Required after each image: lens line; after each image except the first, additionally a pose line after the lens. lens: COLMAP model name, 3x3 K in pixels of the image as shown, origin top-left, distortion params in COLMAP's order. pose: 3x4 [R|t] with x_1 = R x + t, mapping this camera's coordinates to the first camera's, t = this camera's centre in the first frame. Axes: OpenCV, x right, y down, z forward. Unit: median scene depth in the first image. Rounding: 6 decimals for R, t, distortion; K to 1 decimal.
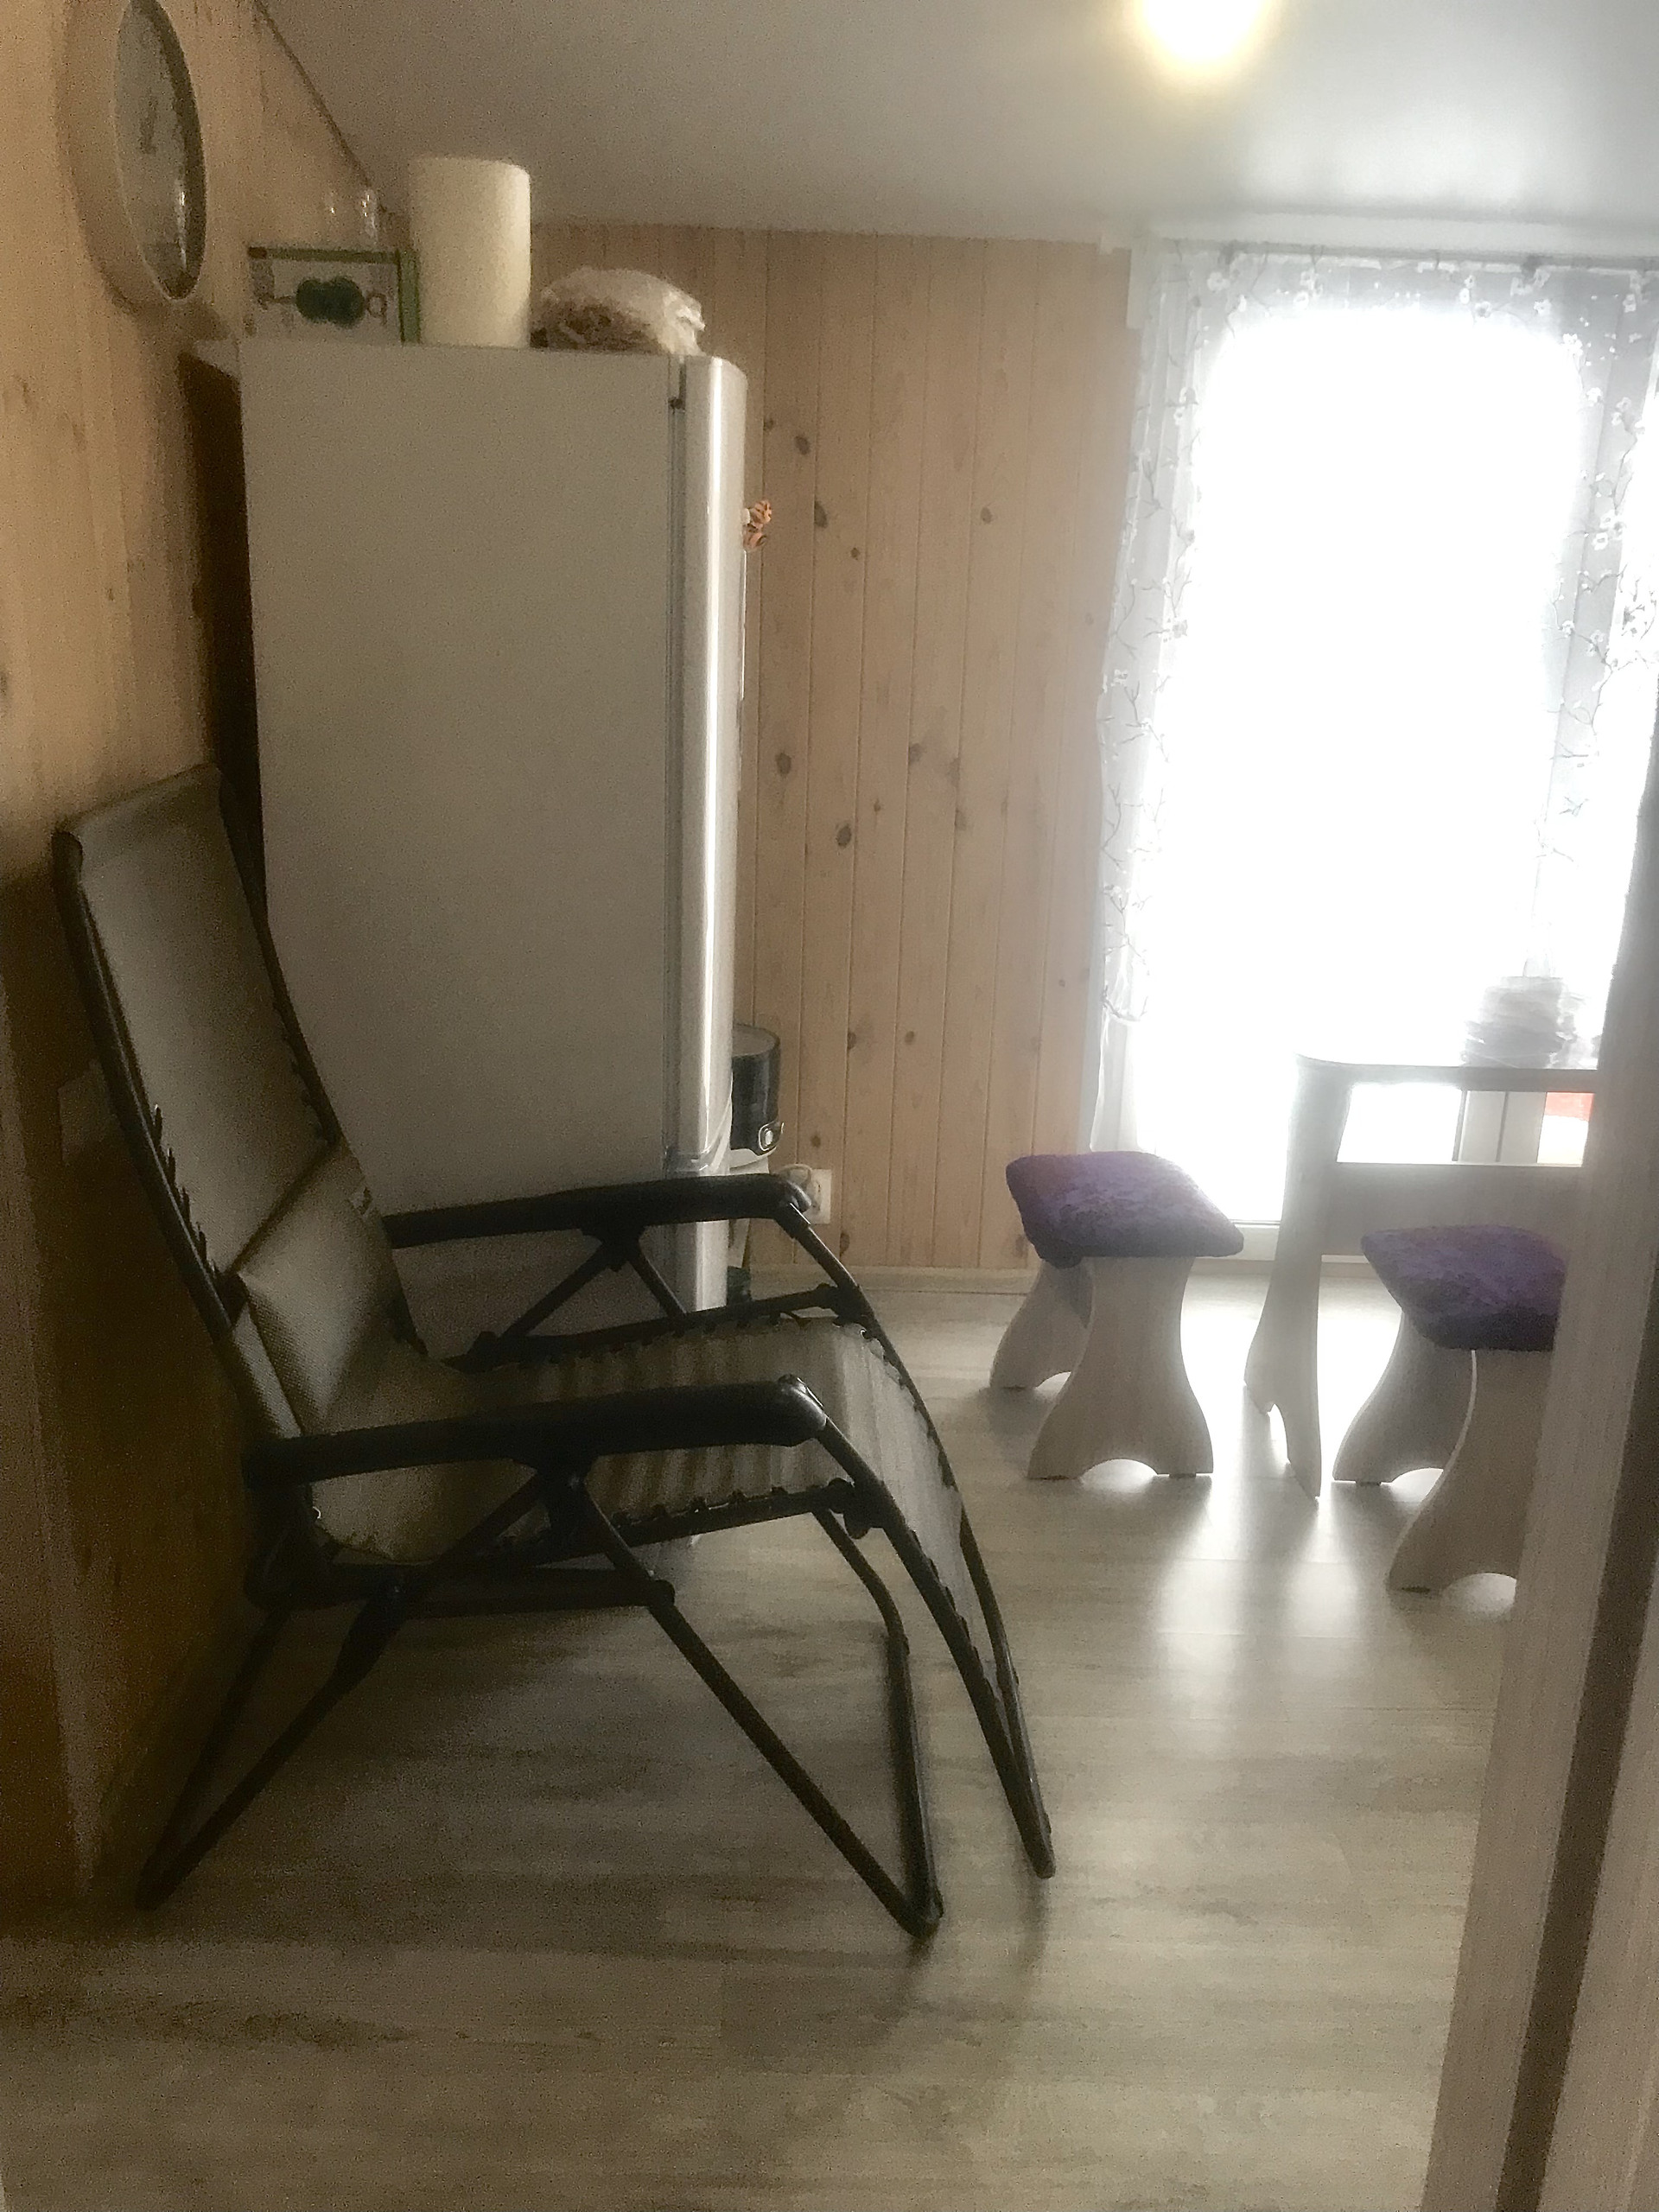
lens RADIAL K [[1798.1, 0, 847.8], [0, 1798.1, 1098.7], [0, 0, 1]] dist [0.046803, -0.071325]
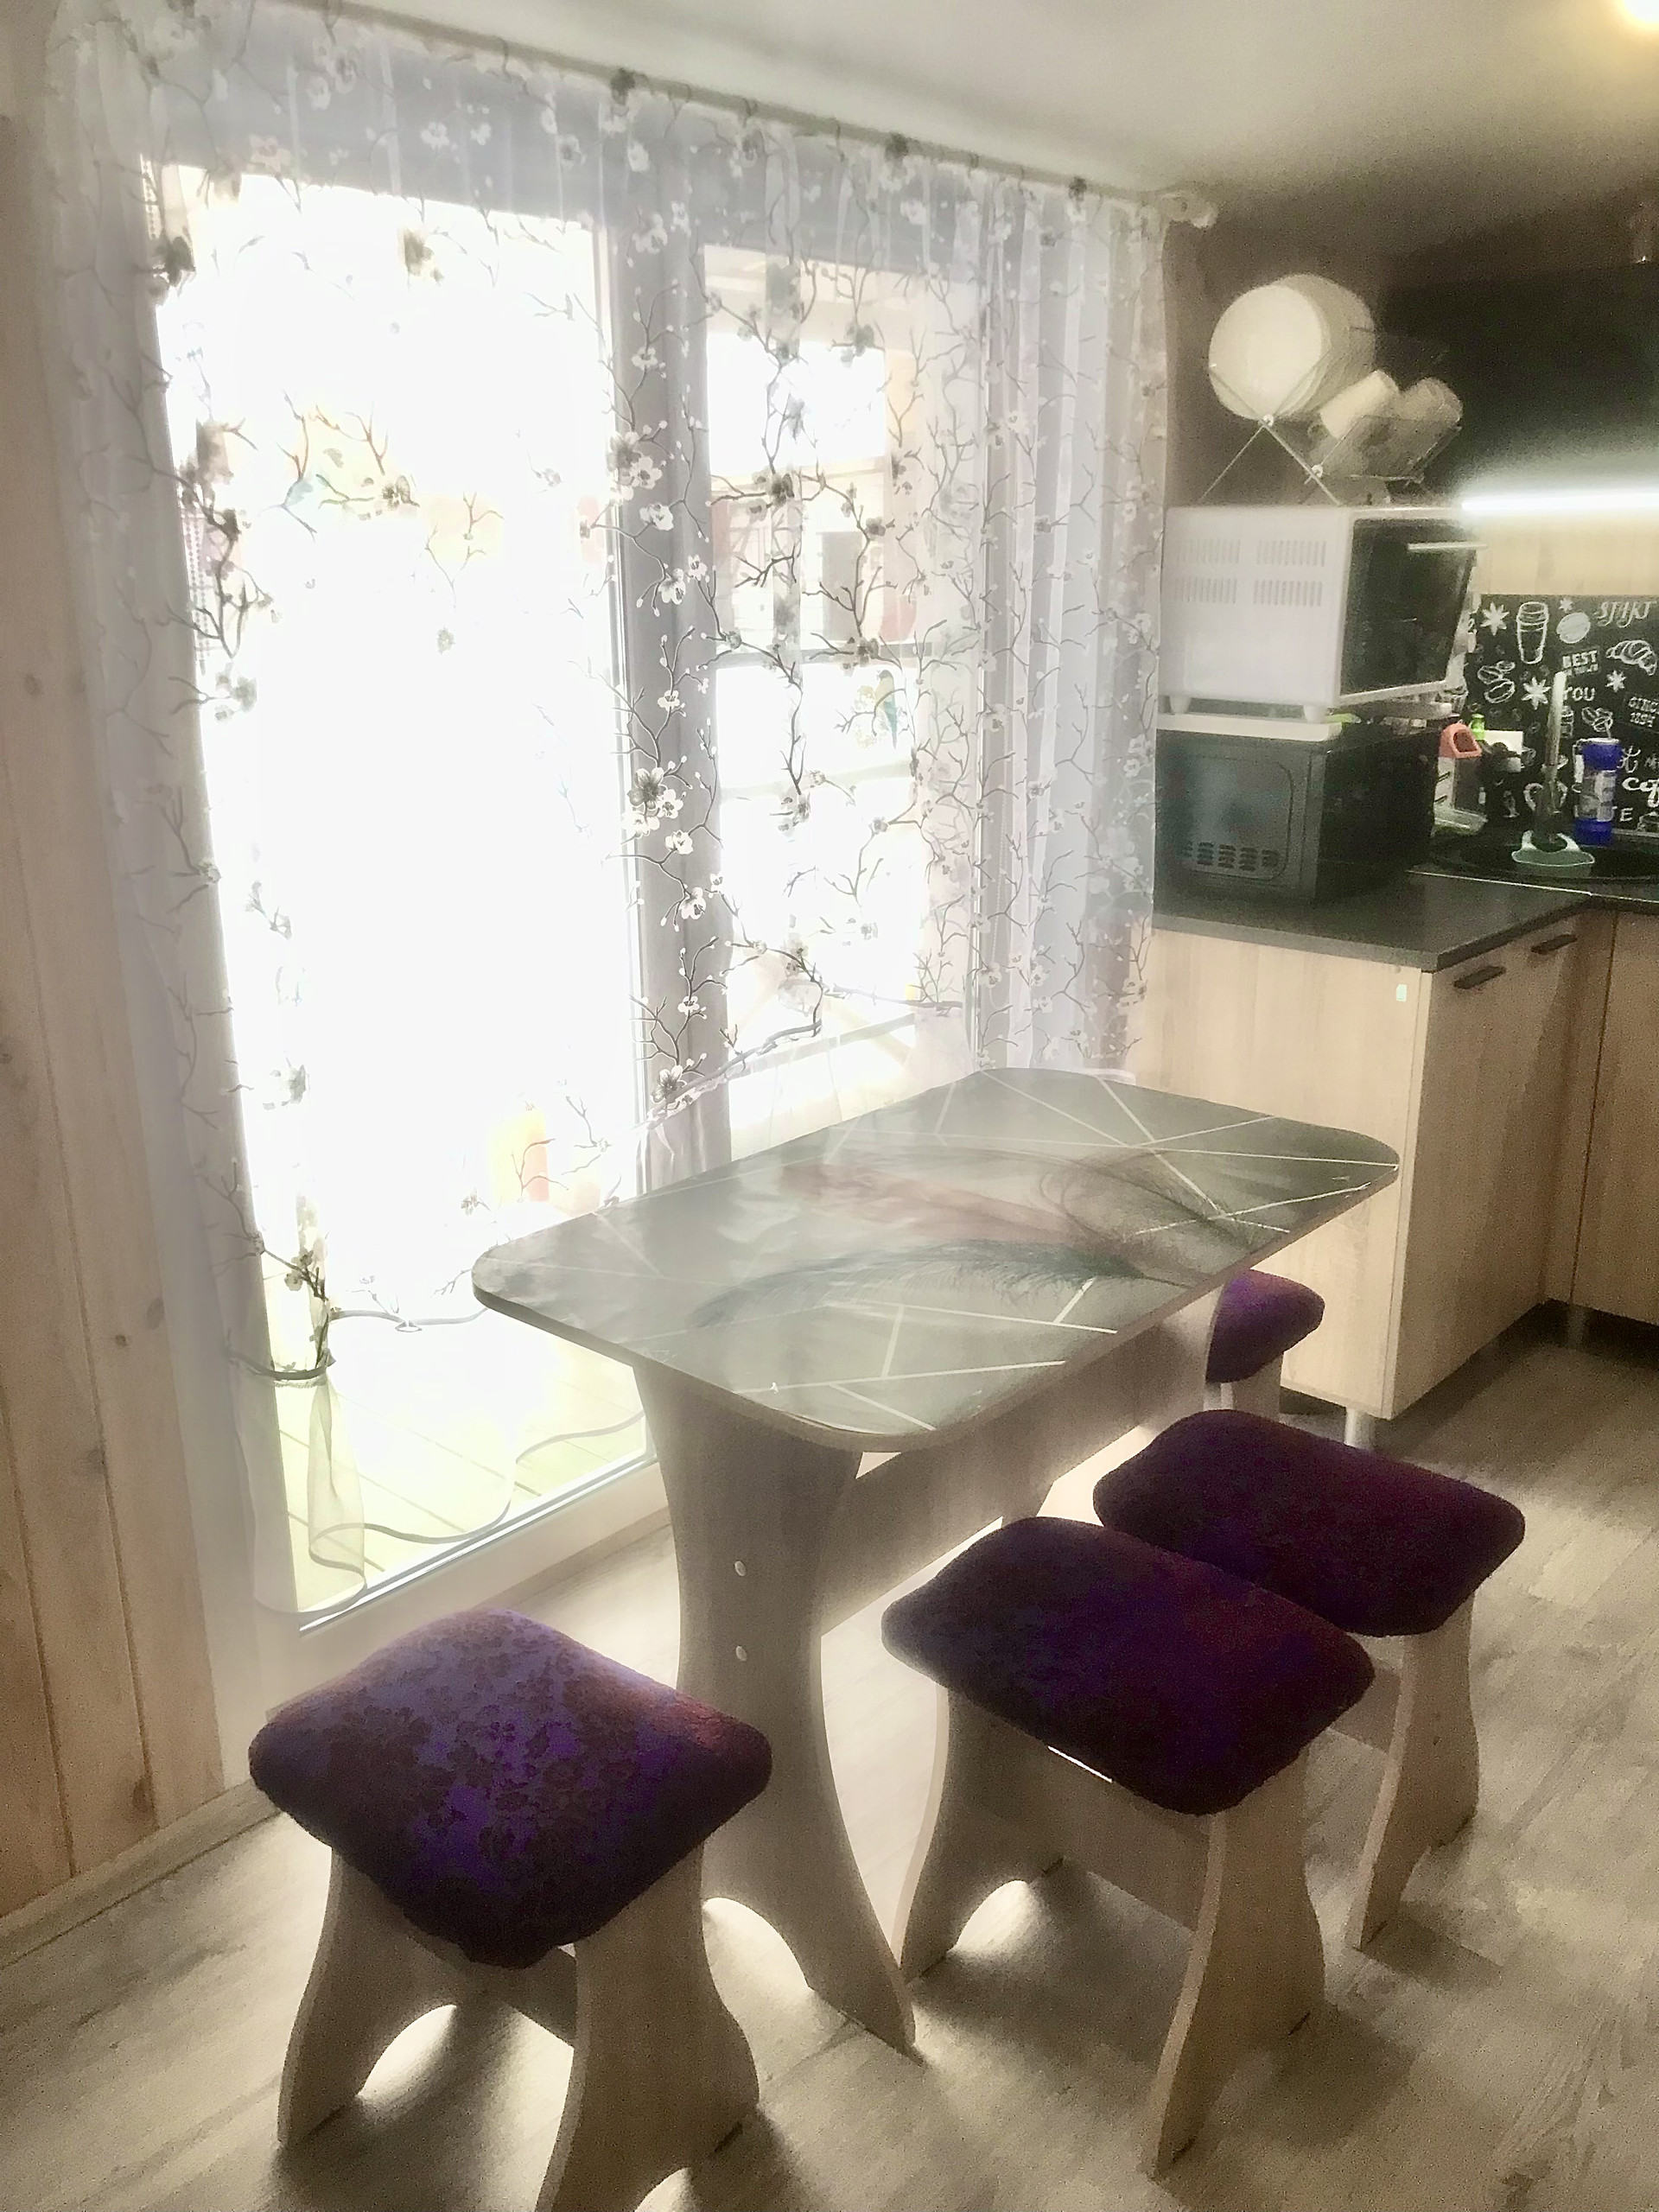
lens RADIAL K [[1819.9, 0, 837.5], [0, 1819.9, 1096.8], [0, 0, 1]] dist [-0.050479, 0.130175]
pose [[0.678751, -0.252739, 0.689507, -0.107137], [0.232458, 0.964575, 0.124733, -0.174199], [-0.696606, 0.075619, 0.713458, 0.509023]]
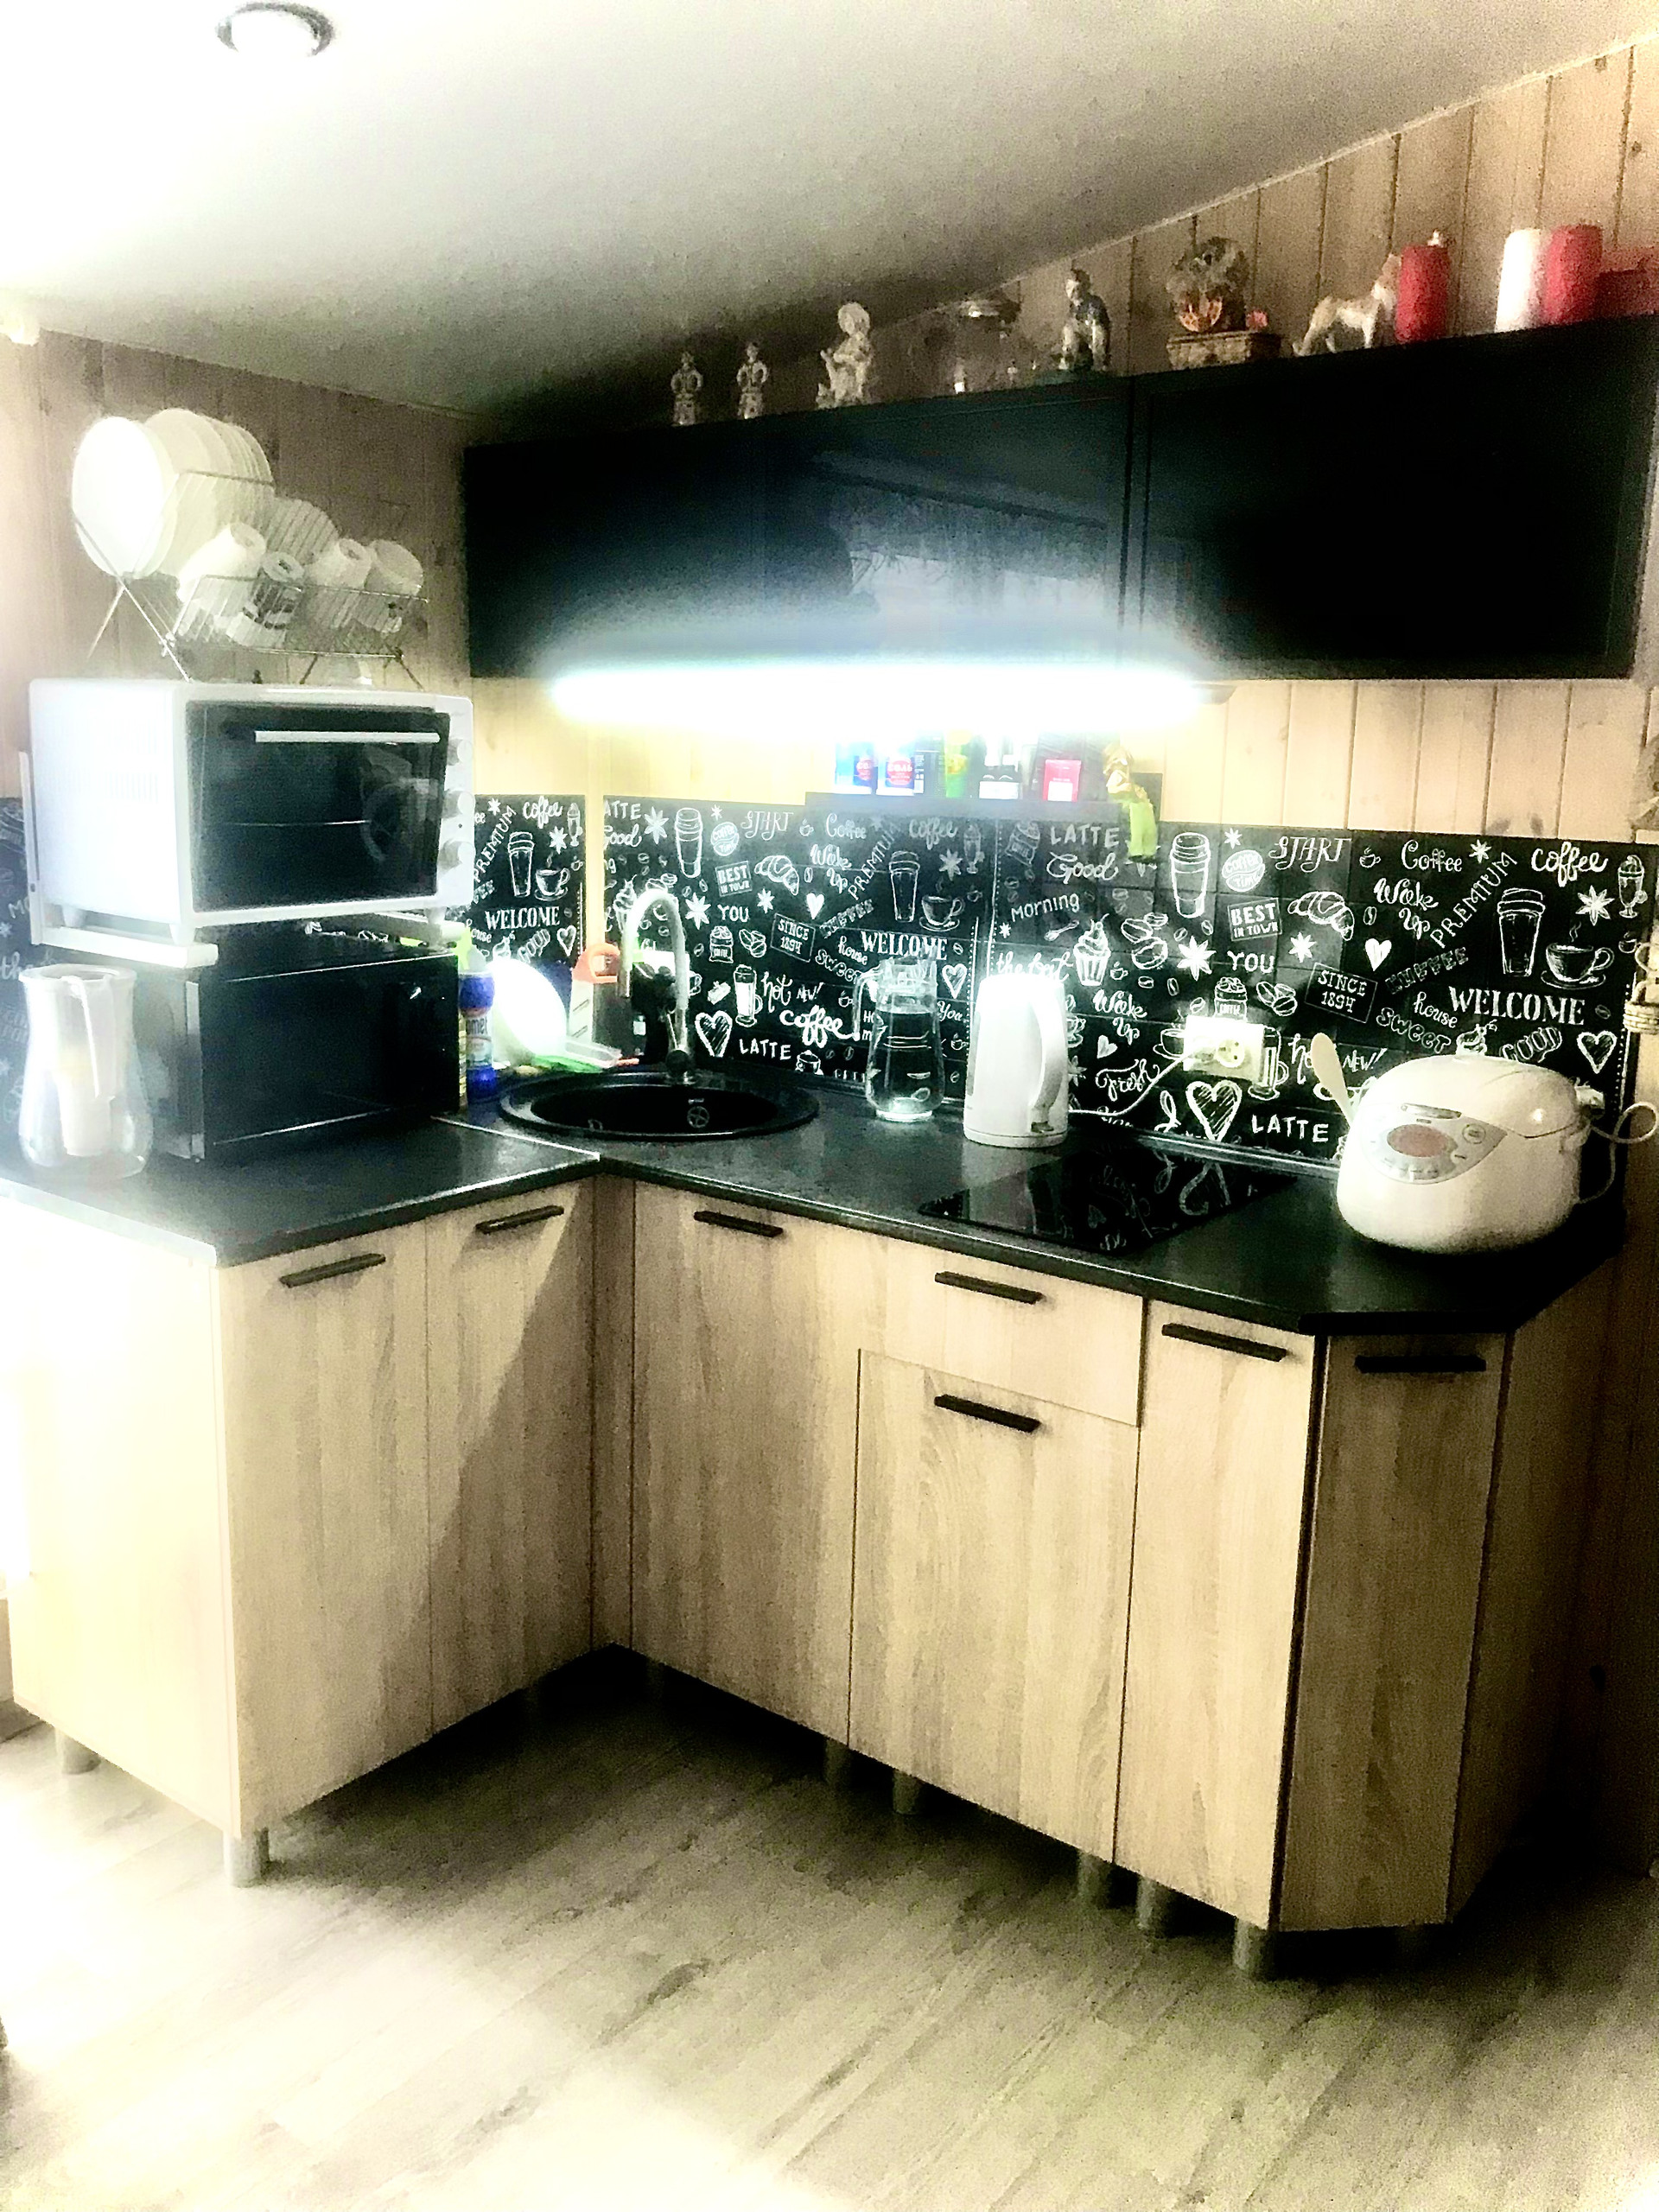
lens RADIAL K [[1798.1, 0, 847.8], [0, 1798.1, 1098.7], [0, 0, 1]] dist [0.046803, -0.071325]
pose [[0.616762, -0.173891, 0.767702, 0.346762], [0.210476, 0.976214, 0.052027, -0.103682], [-0.758489, 0.129495, 0.638691, 0.303750]]
